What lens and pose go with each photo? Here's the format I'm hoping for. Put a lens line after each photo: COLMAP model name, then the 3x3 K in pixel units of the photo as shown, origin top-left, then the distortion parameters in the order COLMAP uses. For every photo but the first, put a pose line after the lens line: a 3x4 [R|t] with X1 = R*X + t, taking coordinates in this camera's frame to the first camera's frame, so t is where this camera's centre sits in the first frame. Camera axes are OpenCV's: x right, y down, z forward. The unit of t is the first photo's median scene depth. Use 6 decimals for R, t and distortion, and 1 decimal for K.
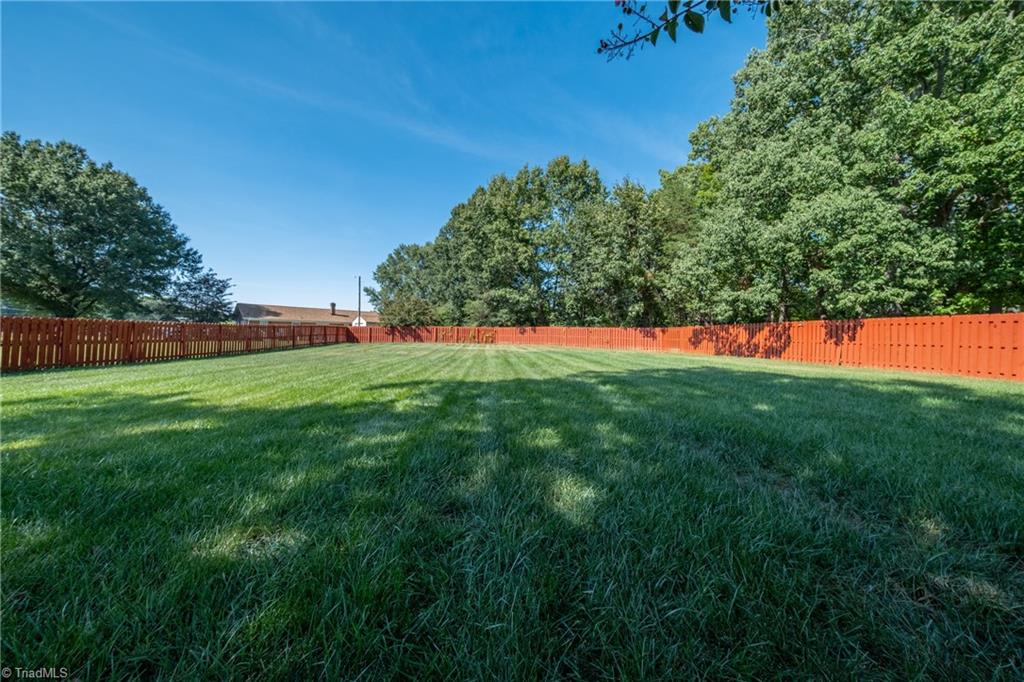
lens RADIAL K [[347.6, 0, 512.0], [0, 347.6, 338.6], [0, 0, 1]] dist [-0.000653, -0.000360]
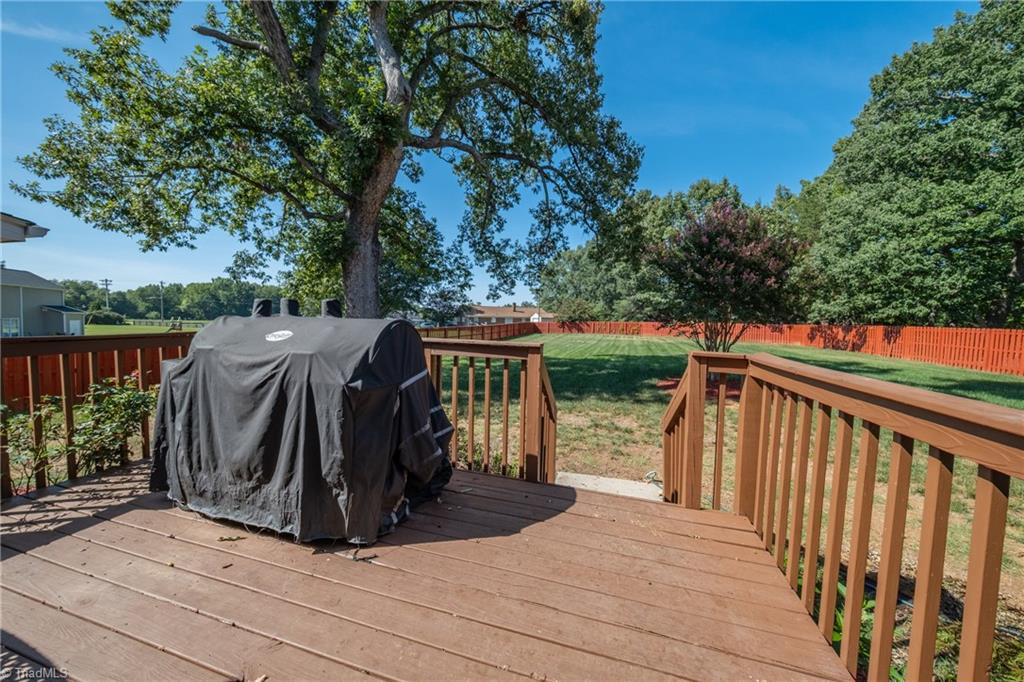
lens RADIAL K [[347.6, 0, 512.9], [0, 347.6, 342.4], [0, 0, 1]] dist [-0.000653, -0.000360]
pose [[0.923797, 0.022436, -0.382225, 0.009424], [-0.005136, 0.998918, 0.046222, -0.016752], [0.382849, -0.040737, 0.922913, -0.382888]]
